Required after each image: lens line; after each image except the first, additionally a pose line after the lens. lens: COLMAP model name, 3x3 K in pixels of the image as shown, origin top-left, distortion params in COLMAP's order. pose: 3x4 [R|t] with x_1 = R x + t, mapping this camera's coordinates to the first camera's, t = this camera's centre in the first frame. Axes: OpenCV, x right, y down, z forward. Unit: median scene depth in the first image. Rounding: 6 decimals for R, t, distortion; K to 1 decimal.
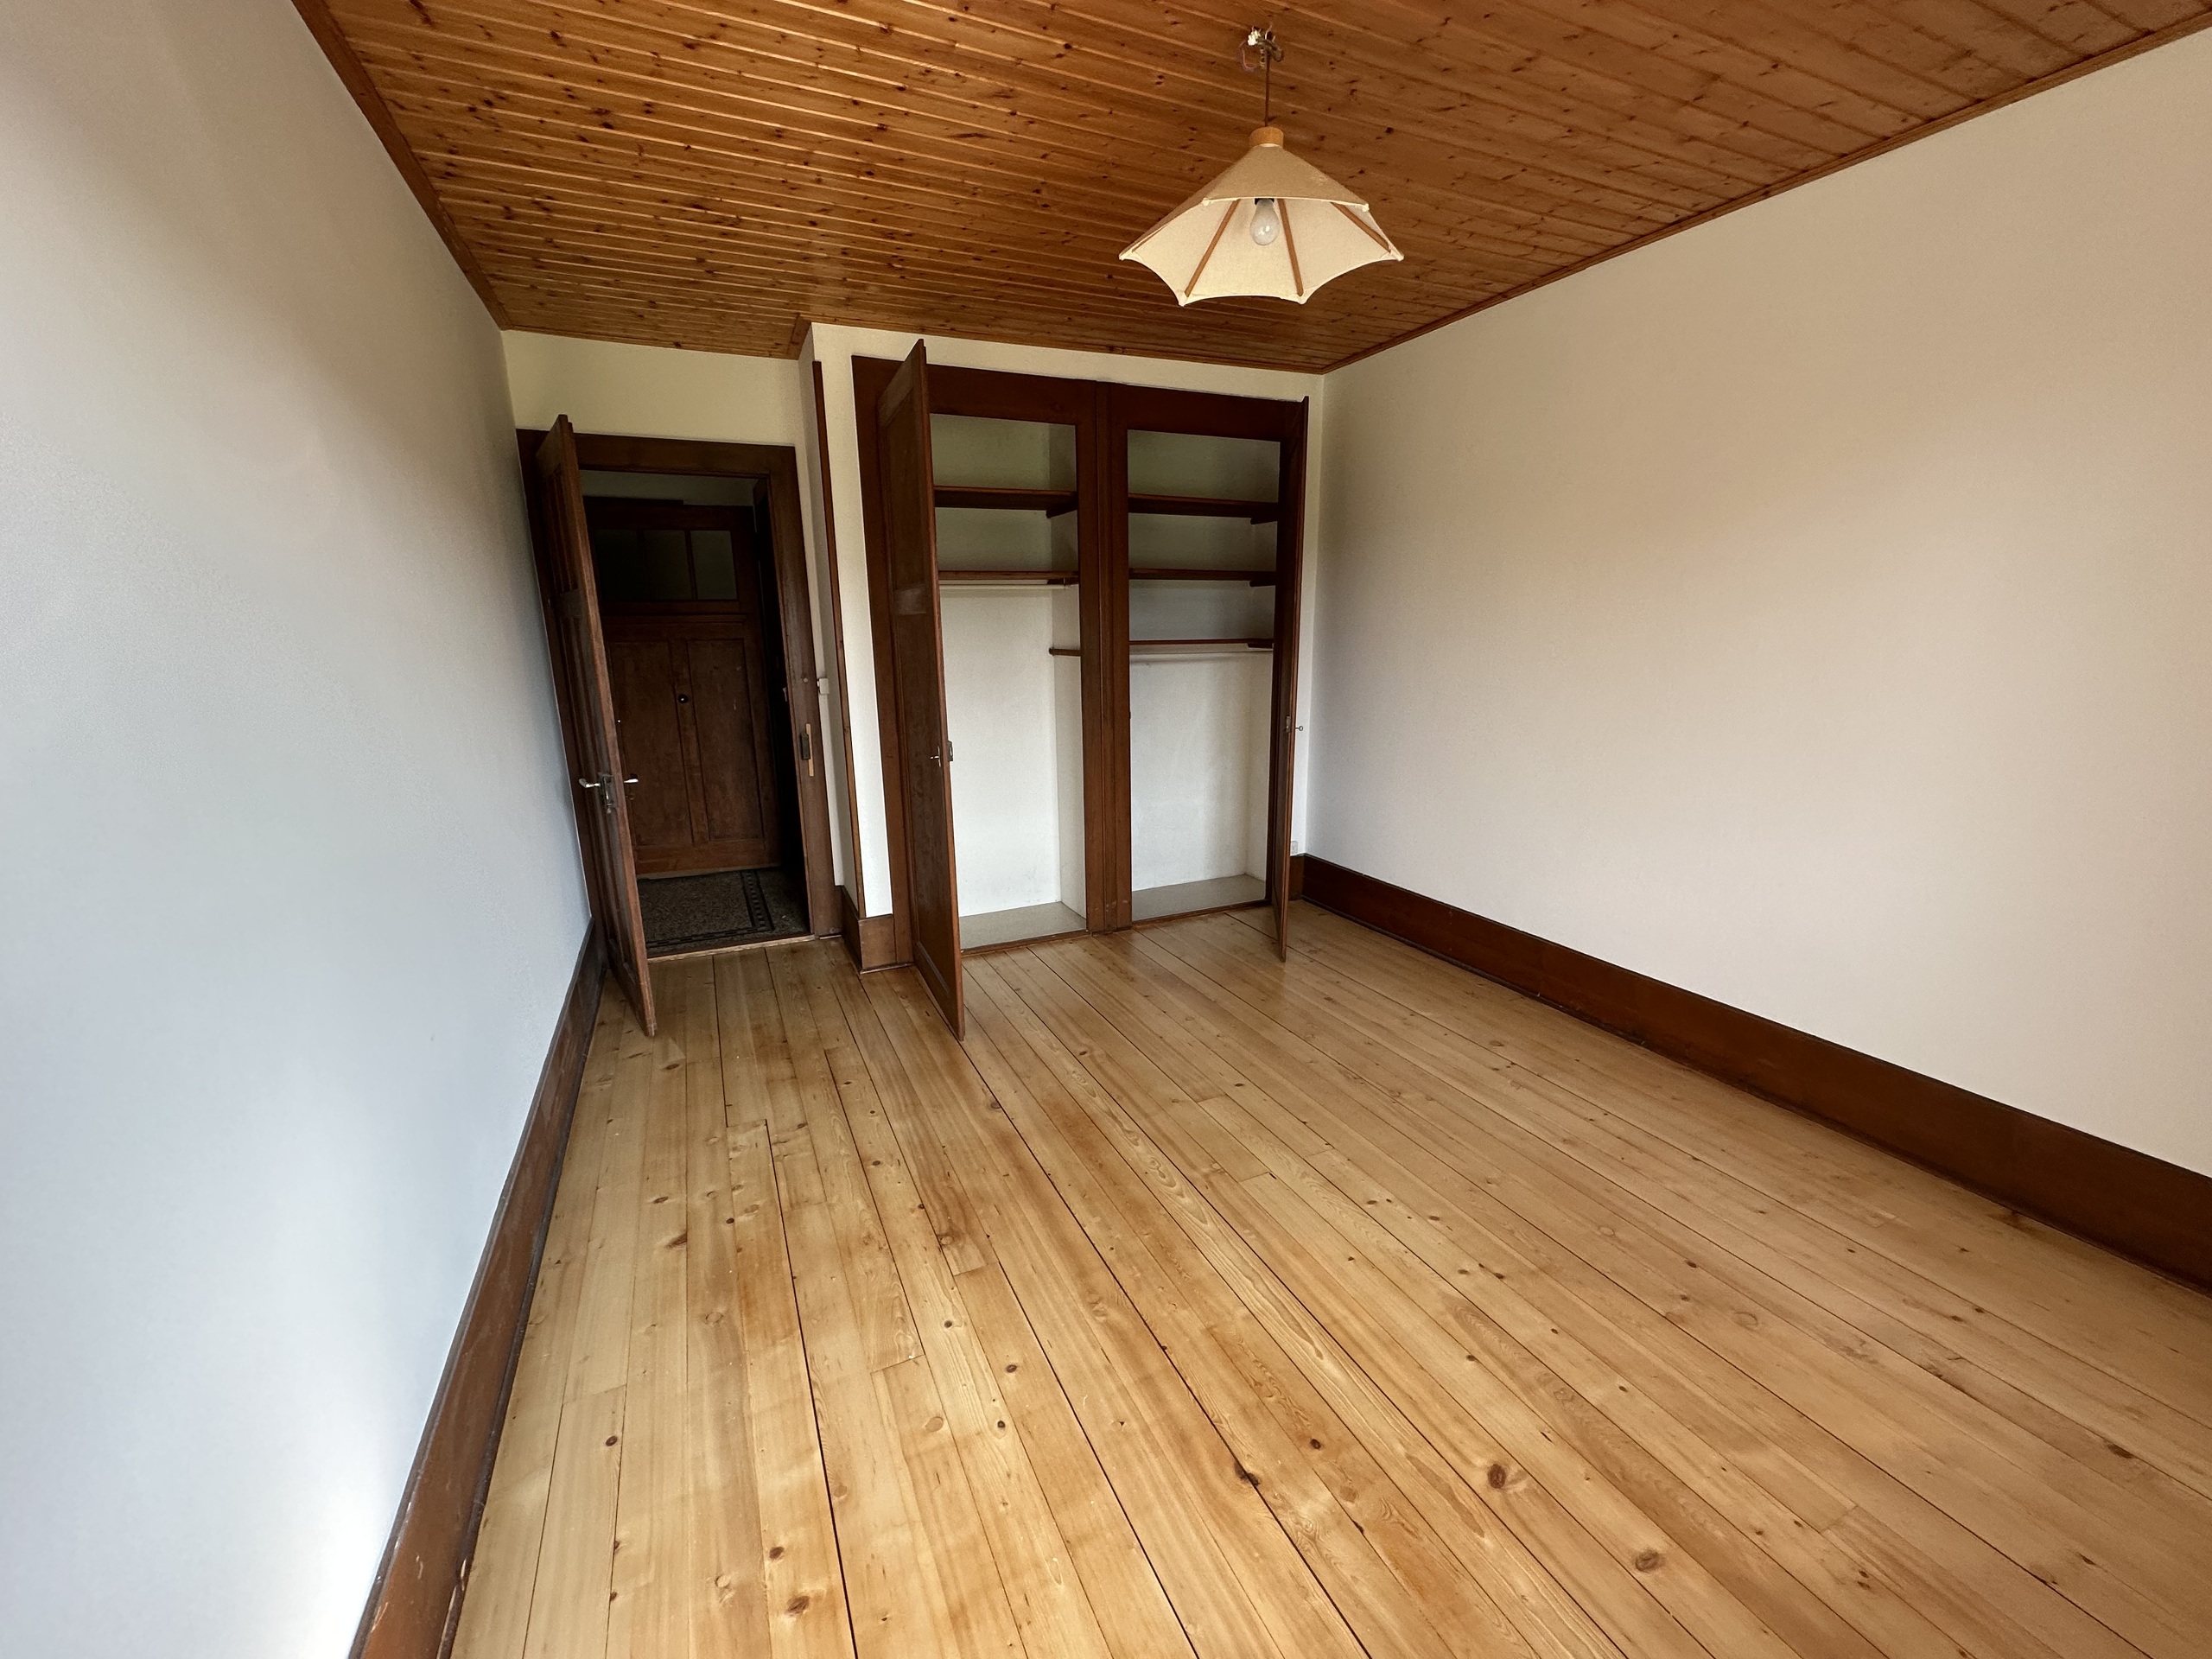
lens RADIAL K [[886.7, 0, 1099.6], [0, 886.7, 830.7], [0, 0, 1]] dist [-0.000290, 0.000097]
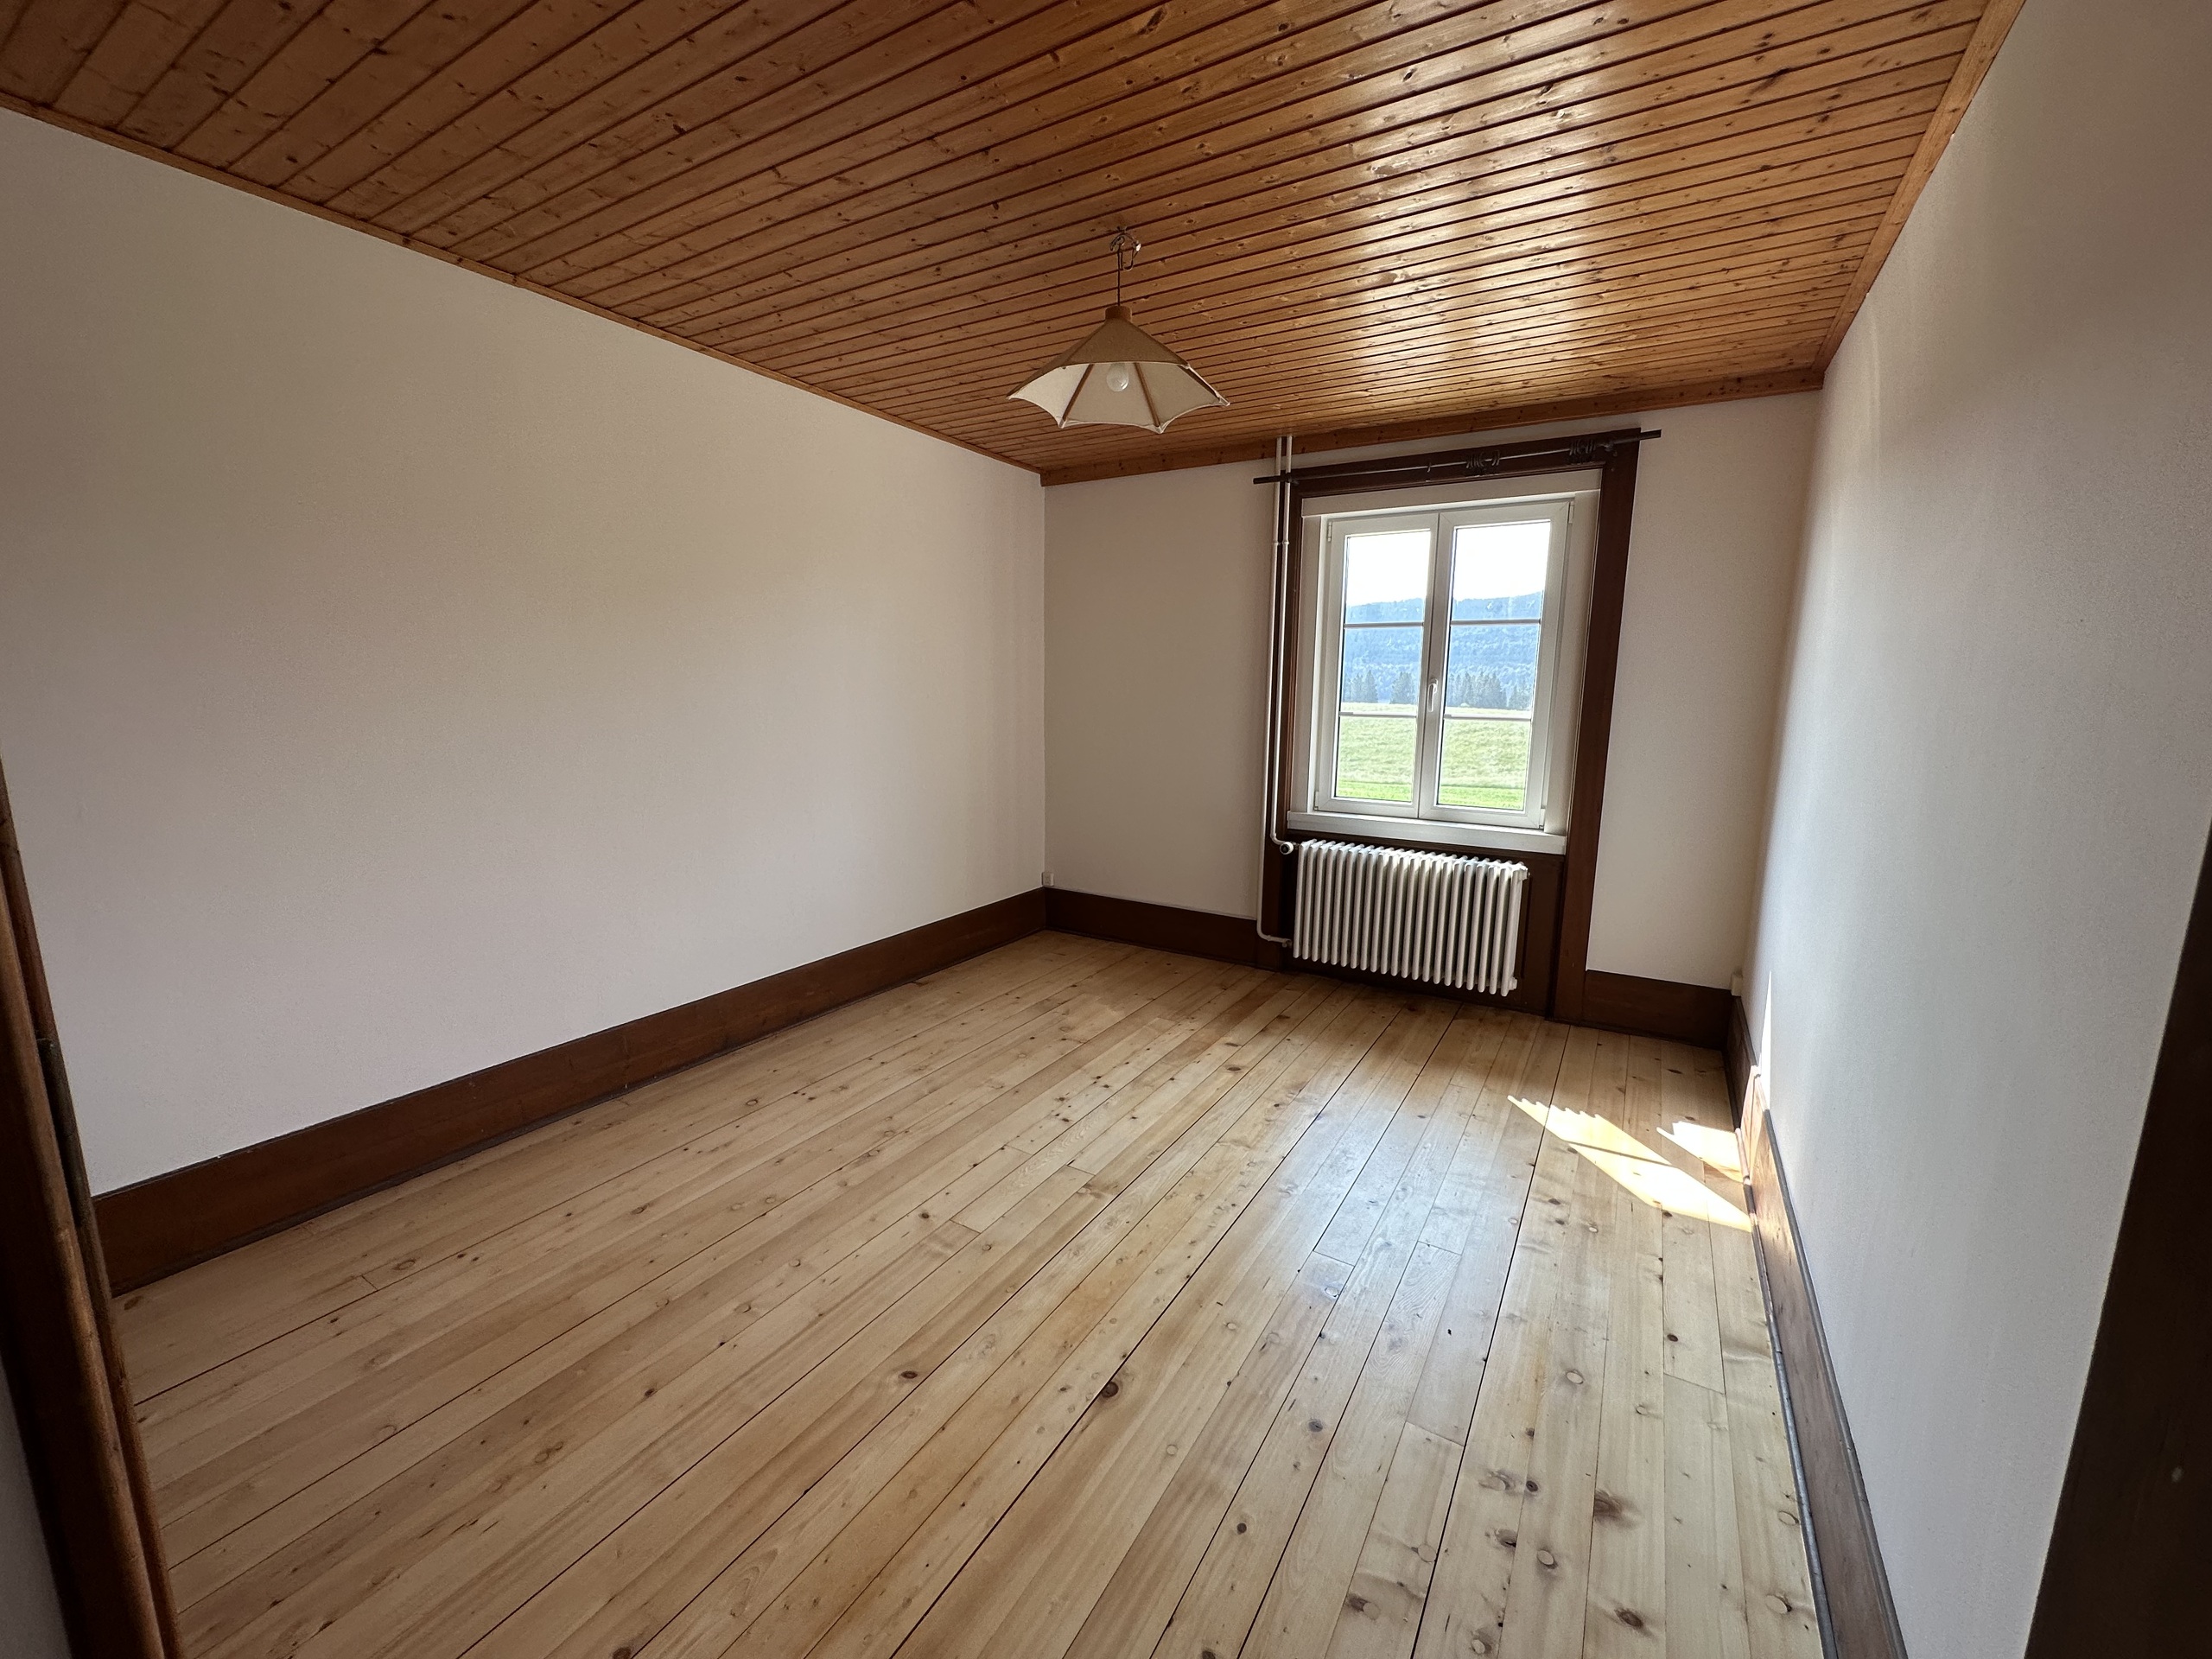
lens RADIAL K [[886.7, 0, 1104.3], [0, 886.7, 835.5], [0, 0, 1]] dist [-0.000290, 0.000097]
pose [[-0.559540, -0.131752, 0.818264, -0.629802], [0.184124, 0.942852, 0.277719, -0.281604], [-0.808093, 0.306057, -0.503305, 1.256086]]
